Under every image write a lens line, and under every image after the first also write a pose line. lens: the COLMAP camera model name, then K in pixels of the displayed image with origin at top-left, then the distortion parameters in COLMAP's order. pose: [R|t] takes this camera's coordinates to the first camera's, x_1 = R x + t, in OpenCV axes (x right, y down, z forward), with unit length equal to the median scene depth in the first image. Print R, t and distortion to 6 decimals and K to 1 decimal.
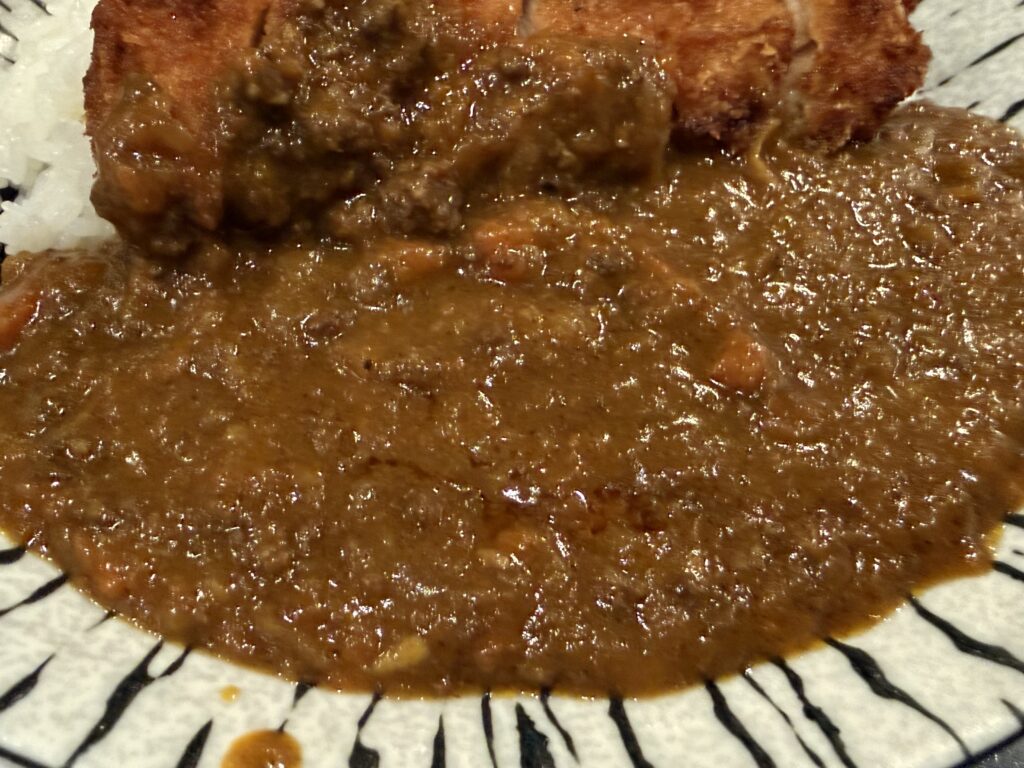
lens RADIAL K [[953.8, 0, 445.9], [0, 953.8, 359.6], [0, 0, 1]] dist [0.004635, -0.003263]
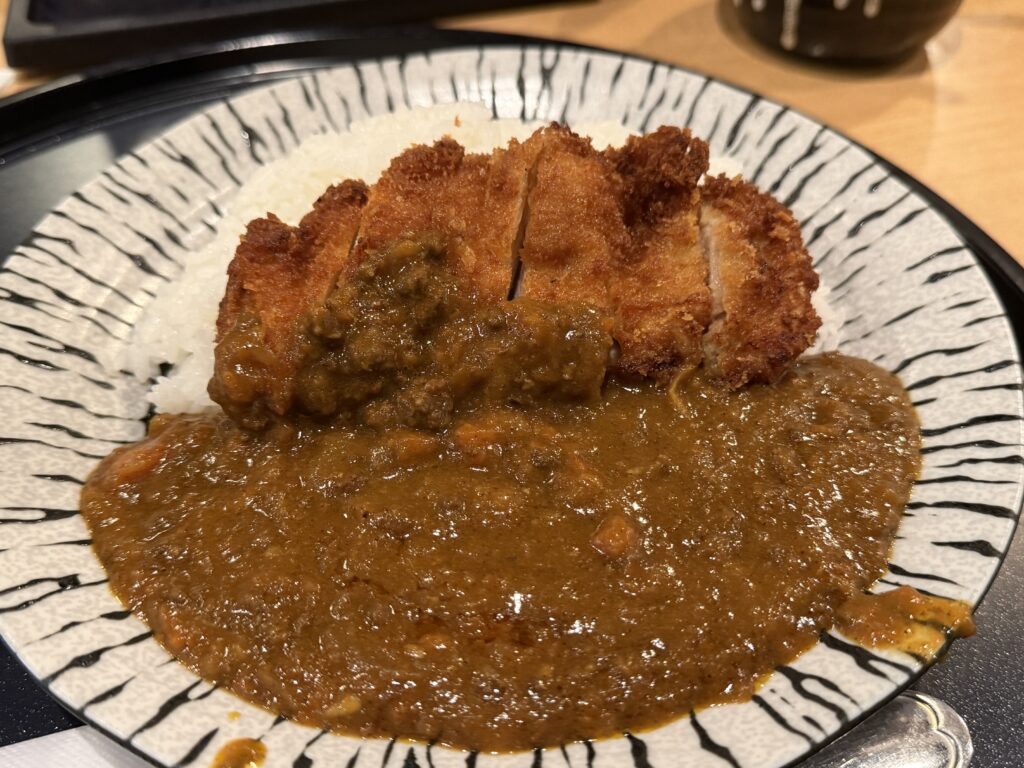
lens RADIAL K [[960.5, 0, 516.4], [0, 960.5, 371.4], [0, 0, 1]] dist [0.180716, -0.499505]
pose [[0.989640, 0.083261, -0.116963, 0.304647], [-0.097006, 0.988358, -0.117212, -0.059982], [0.105842, 0.127343, 0.986195, -0.505190]]
